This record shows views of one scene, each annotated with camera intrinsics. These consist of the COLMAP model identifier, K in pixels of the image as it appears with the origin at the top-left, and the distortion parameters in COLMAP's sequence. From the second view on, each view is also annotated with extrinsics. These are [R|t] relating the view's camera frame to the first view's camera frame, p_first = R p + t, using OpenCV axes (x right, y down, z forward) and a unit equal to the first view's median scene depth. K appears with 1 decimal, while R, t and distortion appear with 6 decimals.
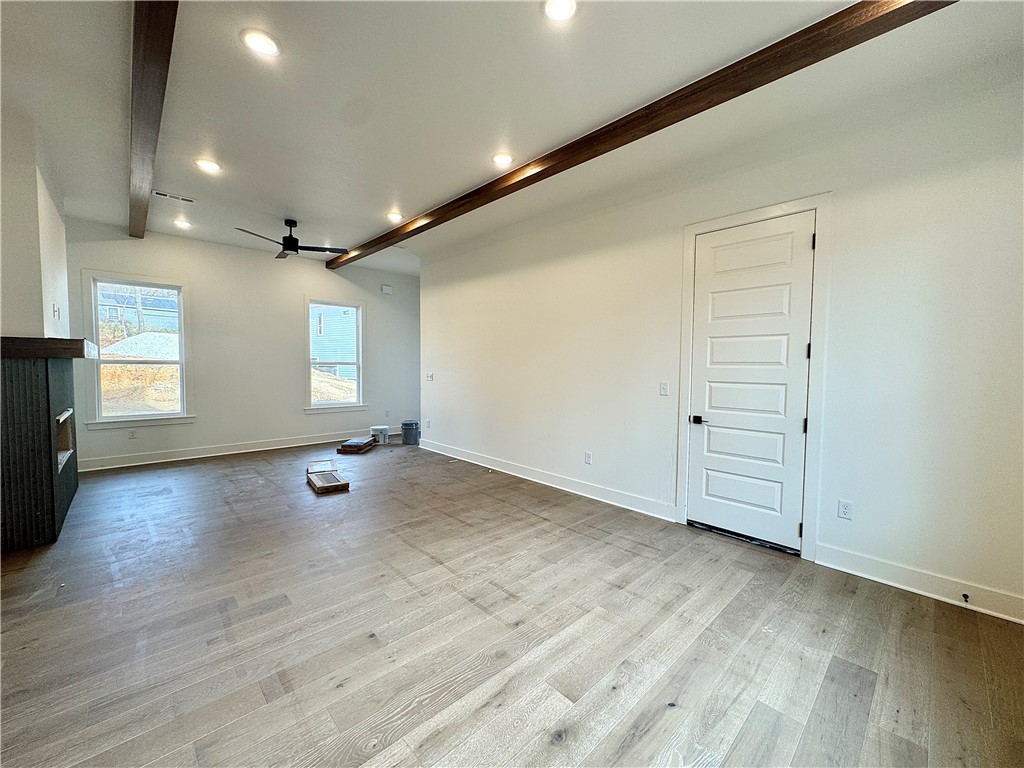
lens RADIAL K [[409.6, 0, 510.5], [0, 409.6, 384.9], [0, 0, 1]] dist [-0.003599, 0.001017]
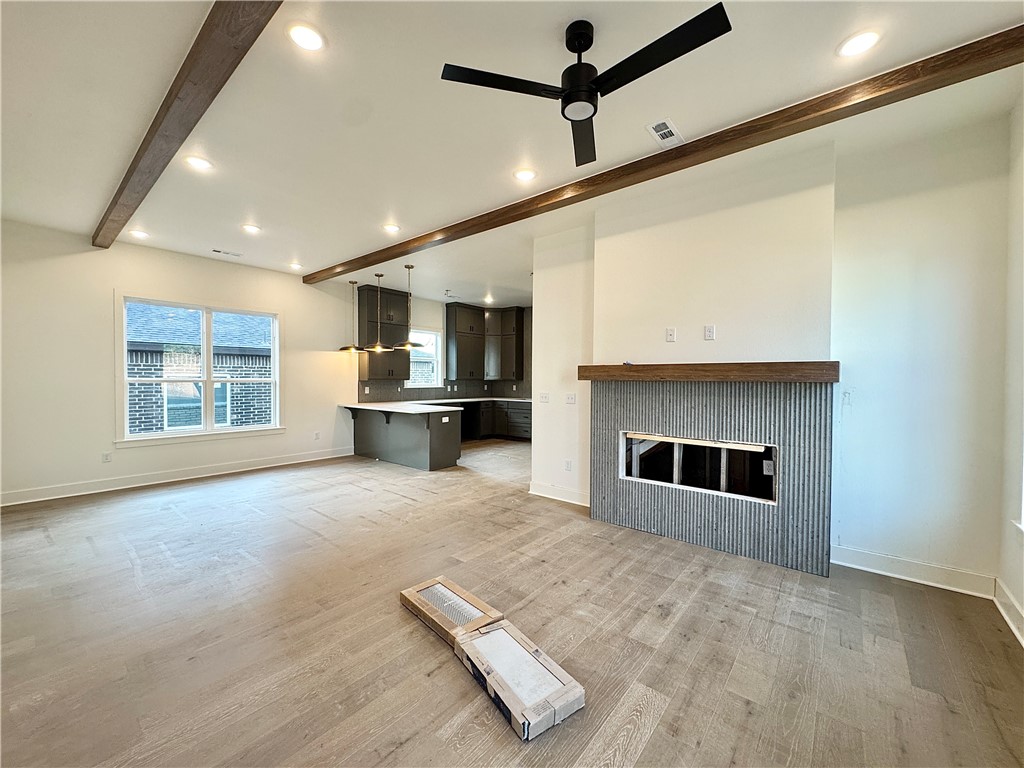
lens RADIAL K [[409.6, 0, 508.6], [0, 409.6, 385.3], [0, 0, 1]] dist [-0.003599, 0.001017]
pose [[-0.992893, -0.012036, -0.118401, -0.682305], [-0.019969, 0.997617, 0.066038, -0.129768], [0.117324, 0.067933, -0.990768, 2.255024]]
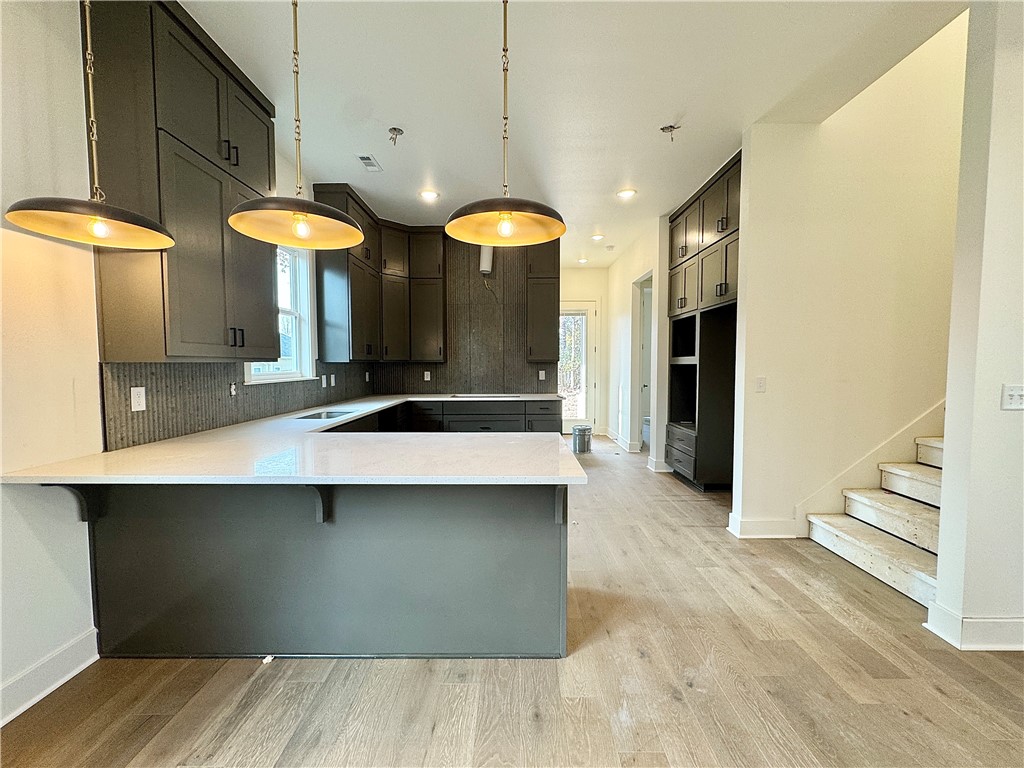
lens RADIAL K [[409.6, 0, 510.5], [0, 409.6, 385.2], [0, 0, 1]] dist [-0.003599, 0.001017]
pose [[-0.692180, 0.031849, -0.721022, -0.061498], [-0.038686, 0.995952, 0.081132, -0.019524], [0.720687, 0.084052, -0.688146, 0.588453]]
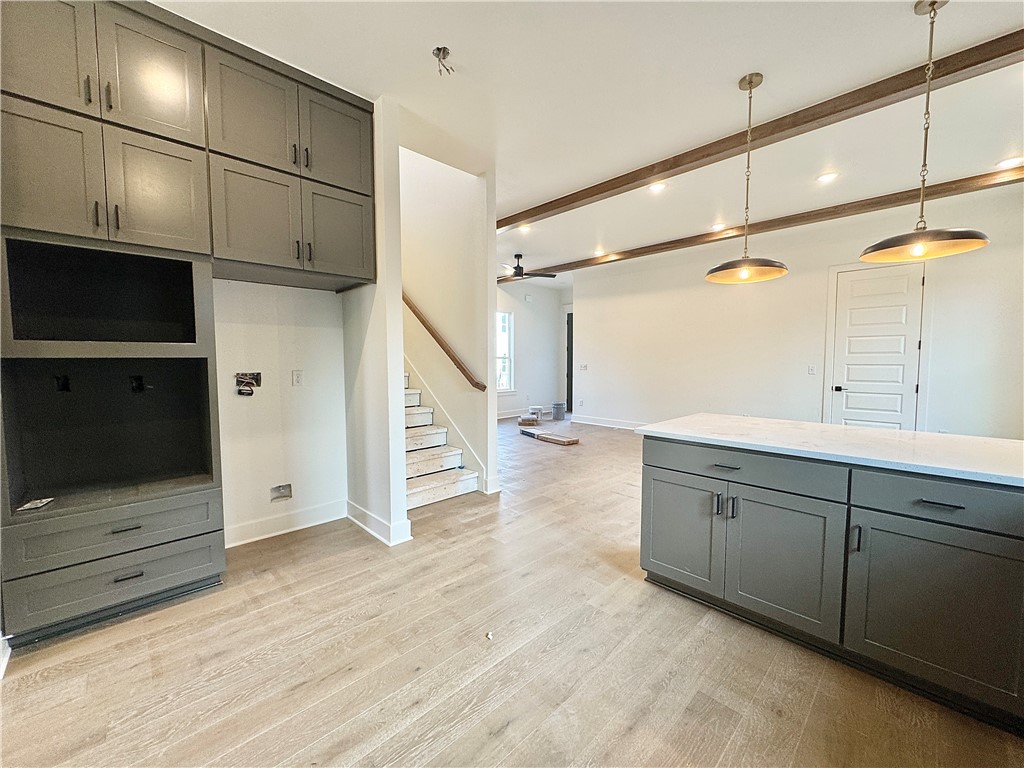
lens RADIAL K [[409.6, 0, 511.7], [0, 409.6, 383.5], [0, 0, 1]] dist [-0.003599, 0.001017]
pose [[0.999818, -0.011348, 0.015308, -0.939836], [0.011226, 0.999905, 0.008021, 0.042599], [-0.015397, -0.007847, 0.999851, -0.640172]]
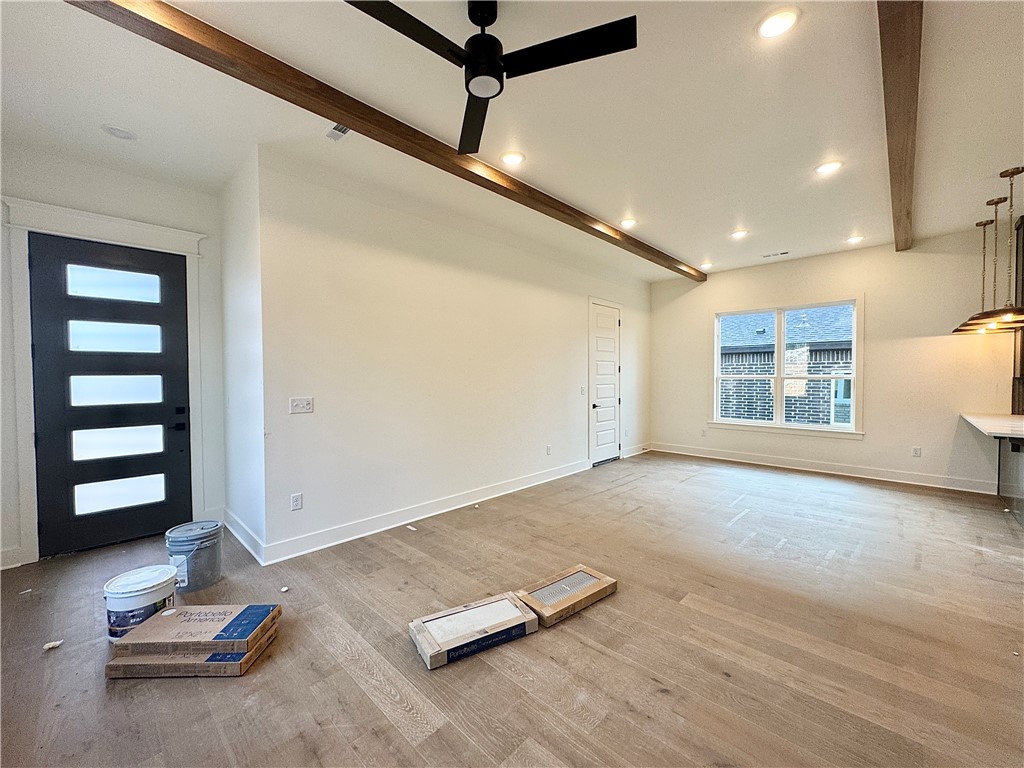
lens RADIAL K [[409.6, 0, 514.0], [0, 409.6, 384.3], [0, 0, 1]] dist [-0.003599, 0.001017]
pose [[-0.051925, -0.032161, 0.998133, -1.477045], [0.052960, 0.997986, 0.034911, -0.102988], [-0.997246, 0.054674, -0.050117, 1.614399]]
